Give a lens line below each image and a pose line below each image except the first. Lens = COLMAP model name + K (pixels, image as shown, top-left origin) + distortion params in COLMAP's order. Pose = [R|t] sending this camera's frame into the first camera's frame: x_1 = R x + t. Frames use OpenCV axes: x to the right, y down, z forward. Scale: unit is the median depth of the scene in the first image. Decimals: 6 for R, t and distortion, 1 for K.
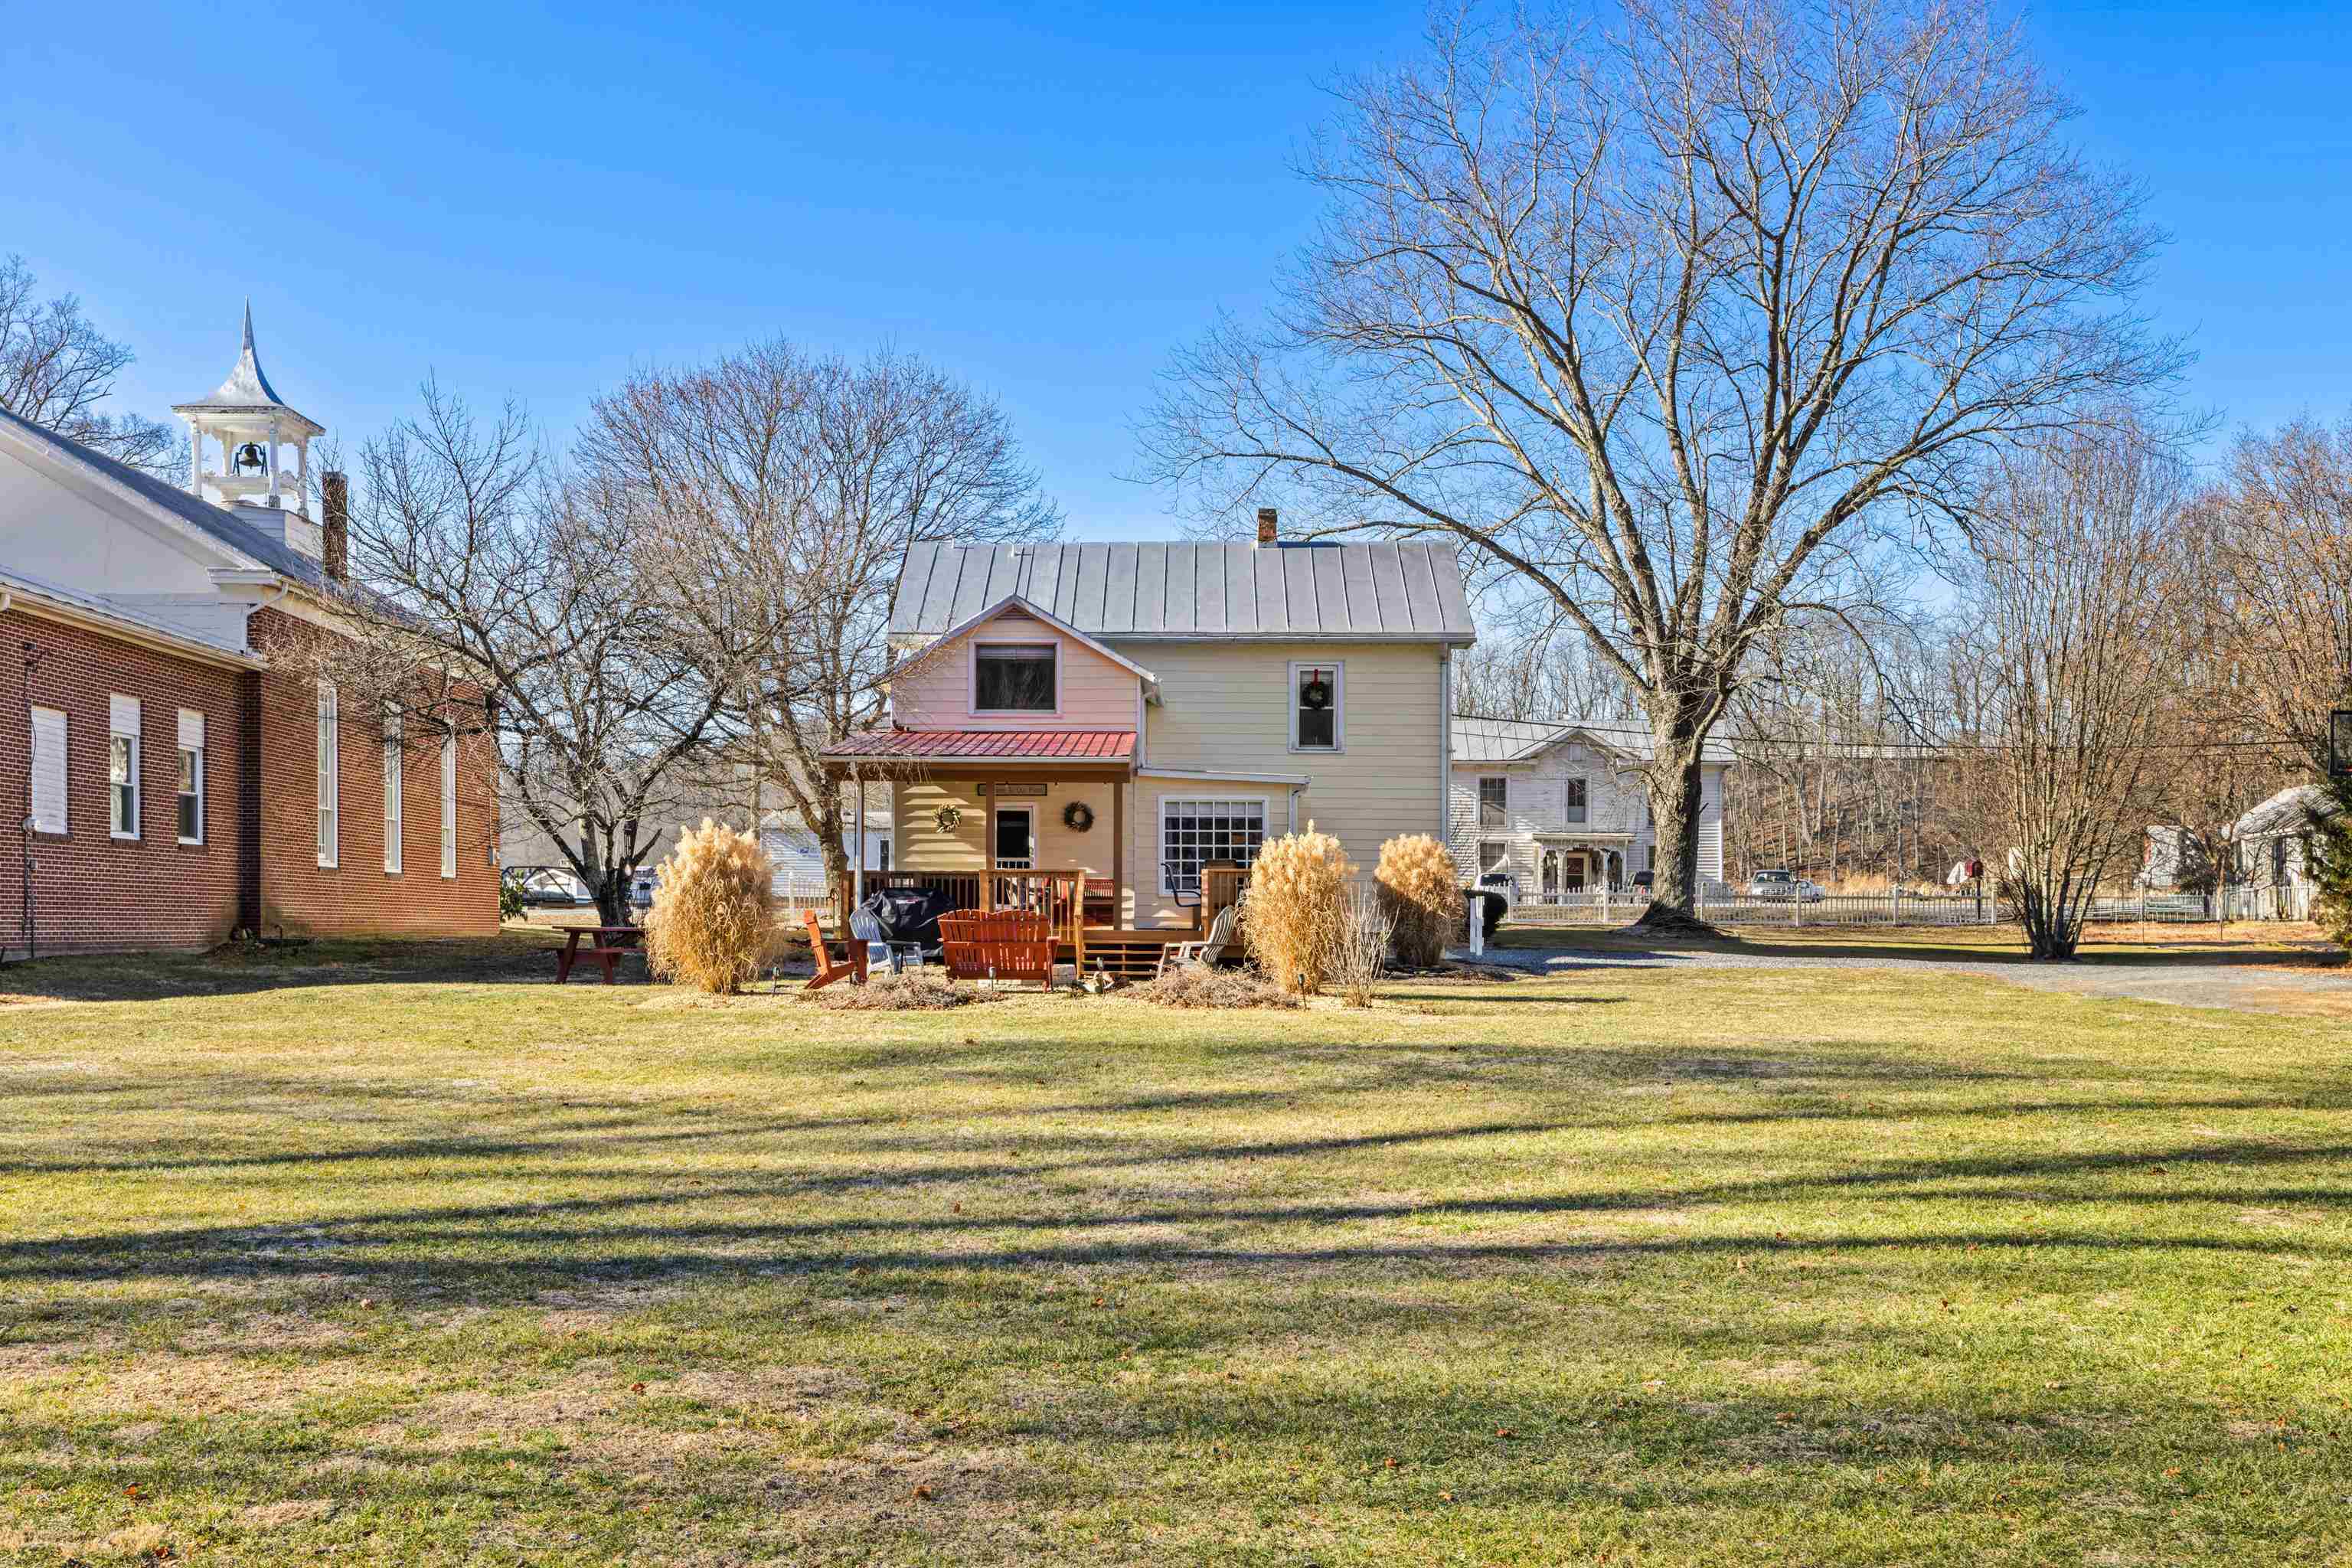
lens RADIAL K [[2316.7, 0, 1176.0], [0, 2316.7, 784.0], [0, 0, 1]] dist [-0.000498, -0.000976]
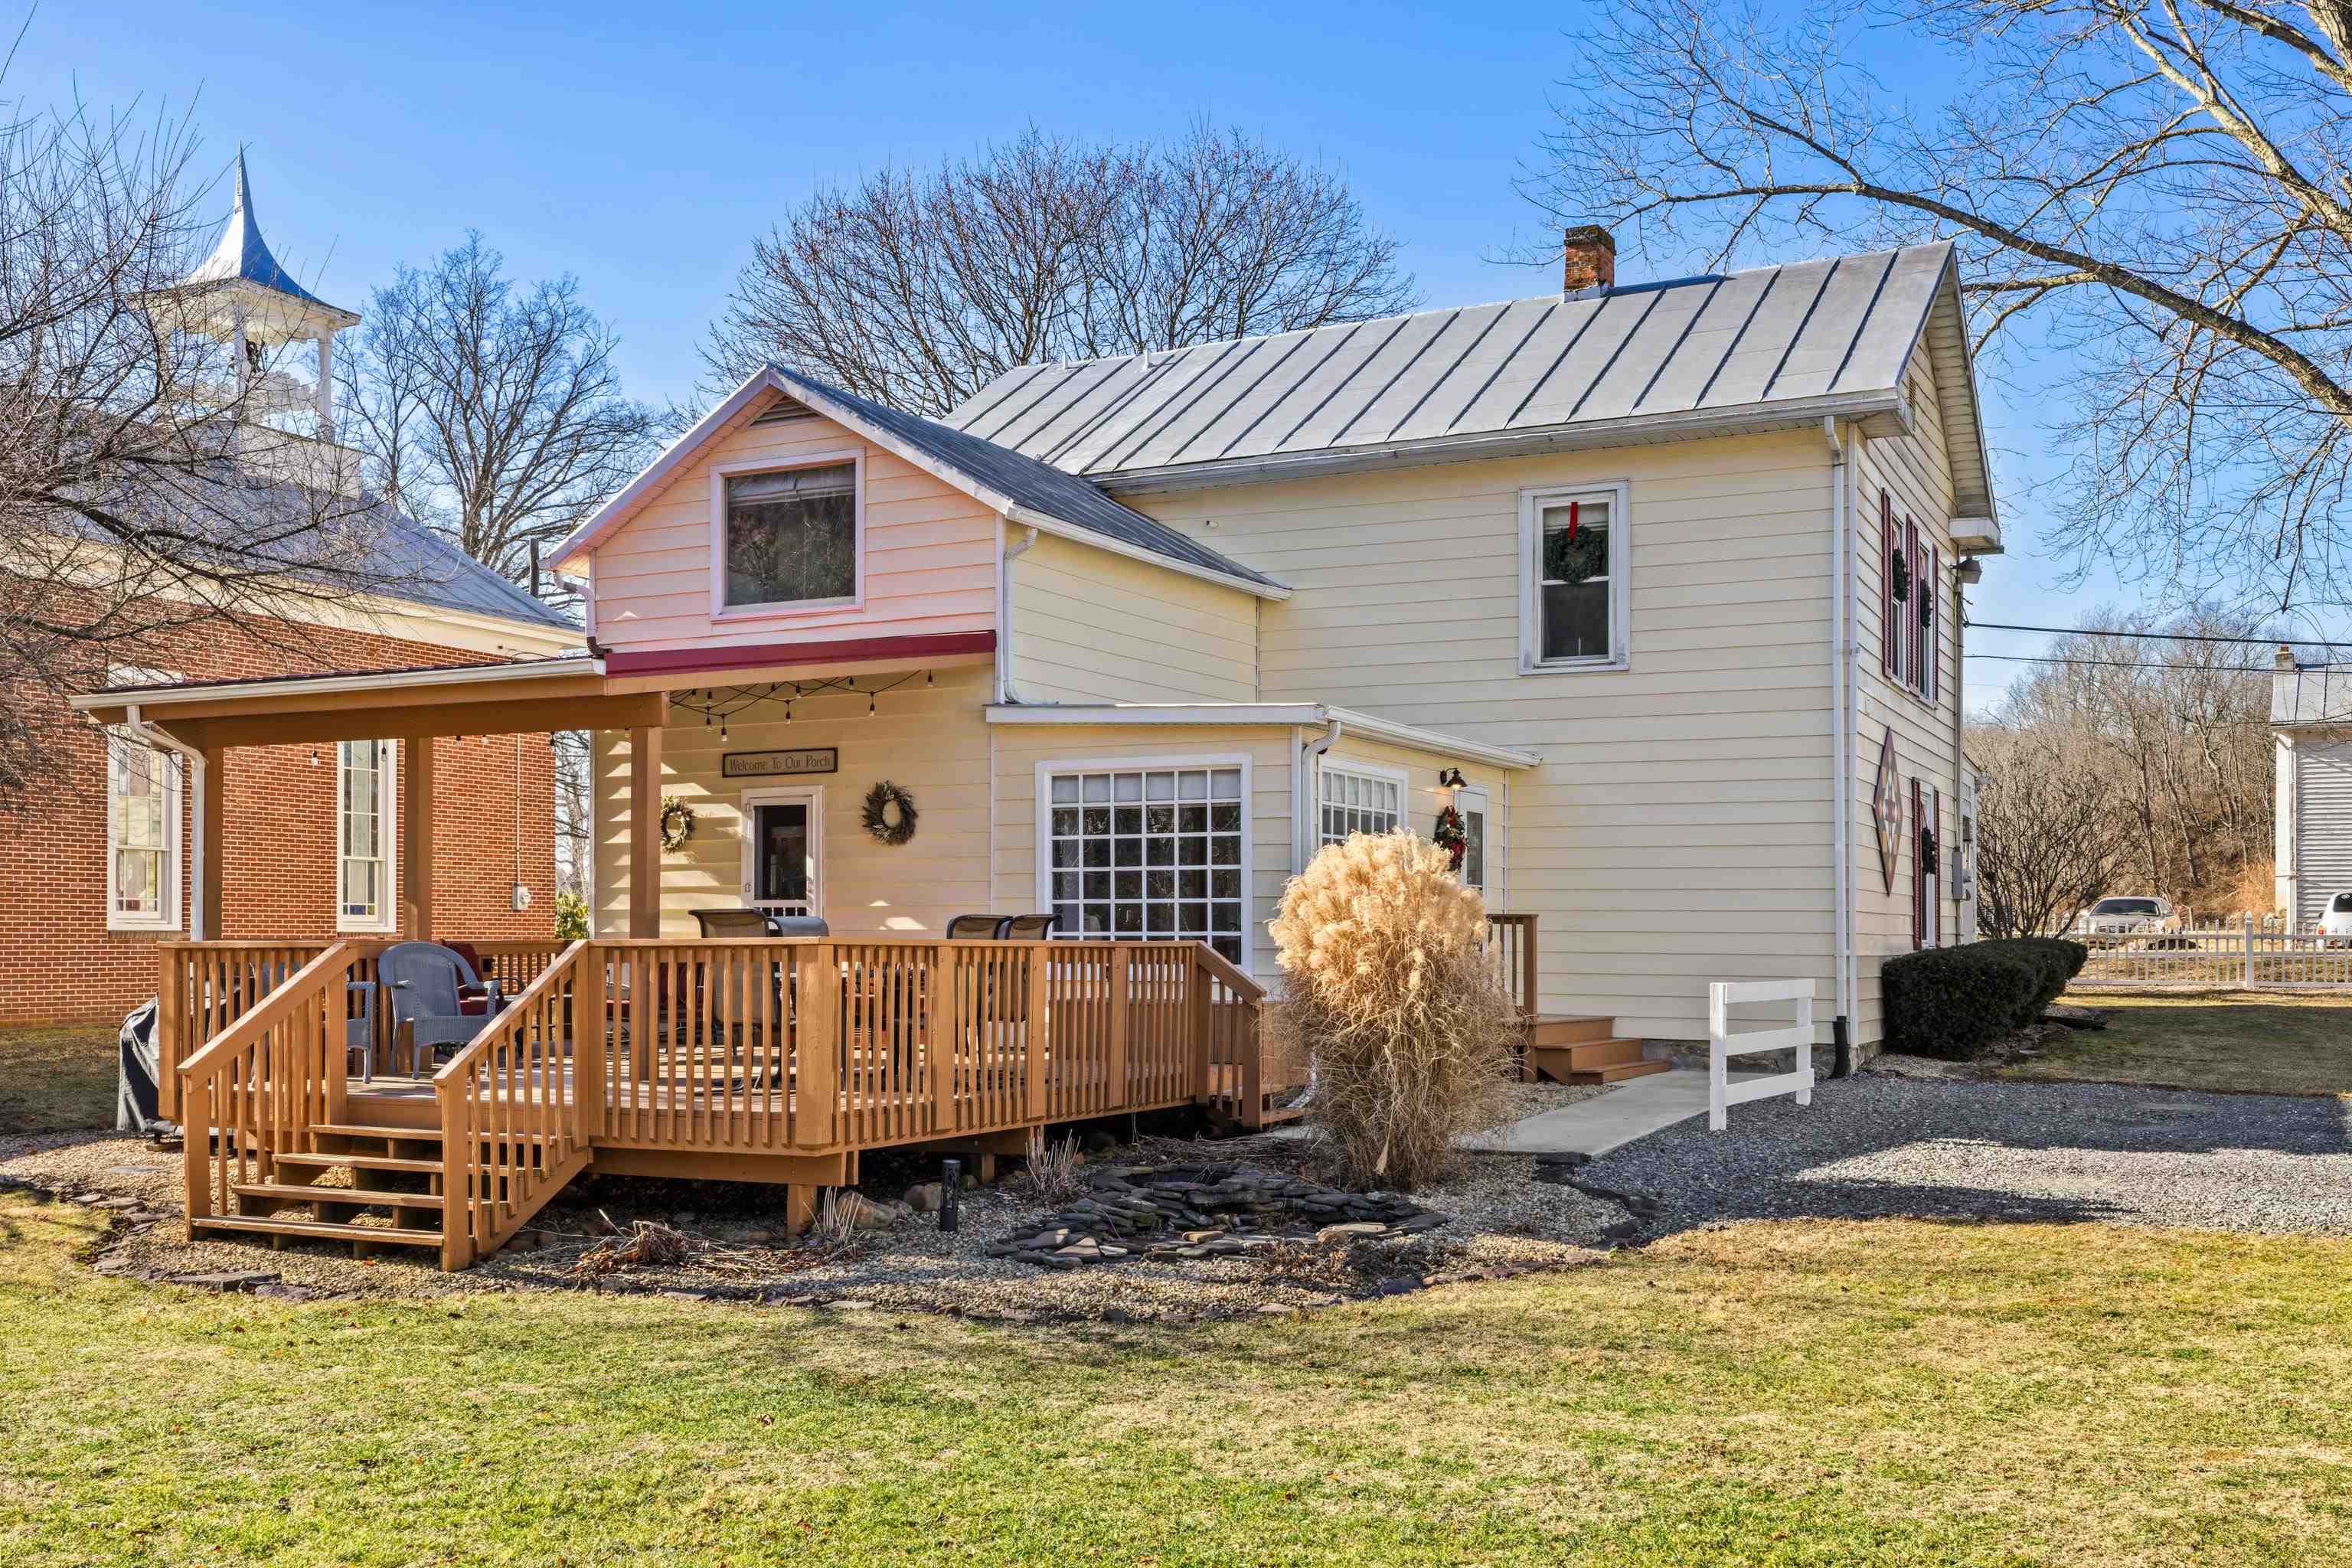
lens RADIAL K [[2184.8, 0, 1170.5], [0, 2184.8, 888.0], [0, 0, 1]] dist [-0.003361, -0.002967]
pose [[0.898599, -0.014082, -0.438546, 0.207353], [0.029098, 0.999197, 0.027536, 0.018774], [0.437806, -0.037505, 0.898287, 0.613386]]
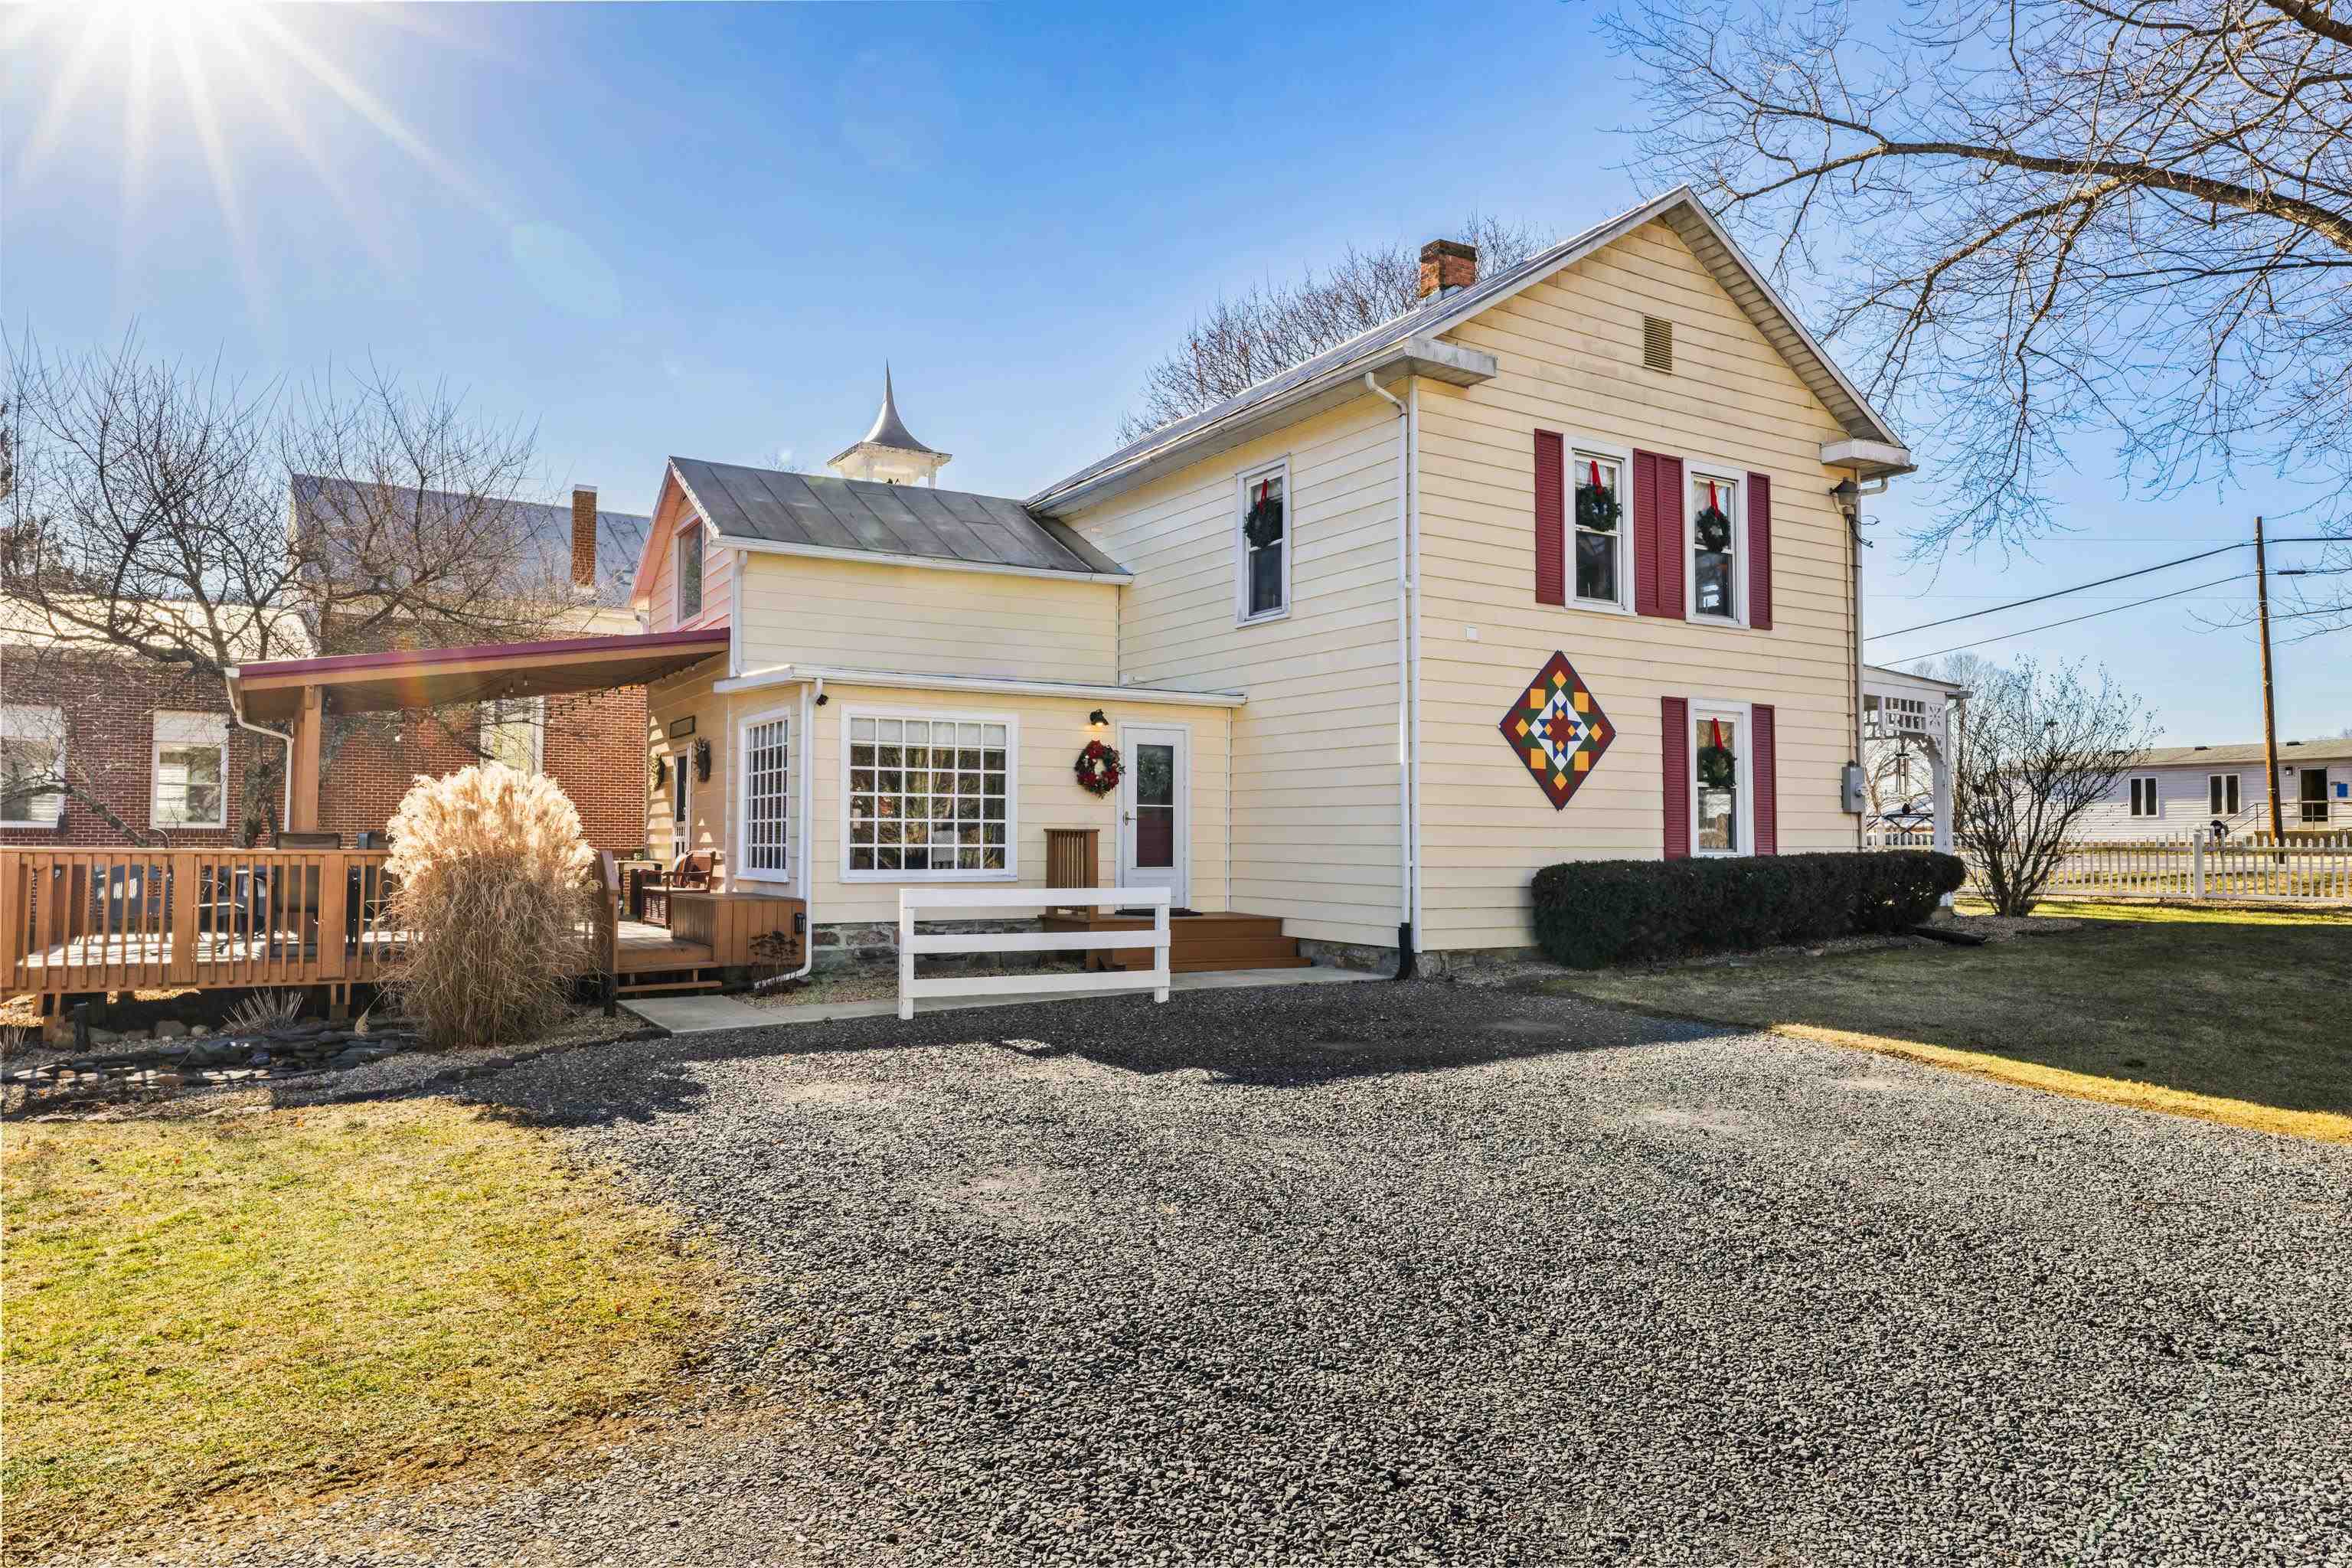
lens RADIAL K [[1493.4, 0, 1176.0], [0, 1493.4, 784.0], [0, 0, 1]] dist [0.005253, 0.001390]
pose [[0.560694, -0.044232, -0.826841, 0.394256], [0.054730, 0.998368, -0.016295, 0.034589], [0.826212, -0.036116, 0.562200, 0.866023]]
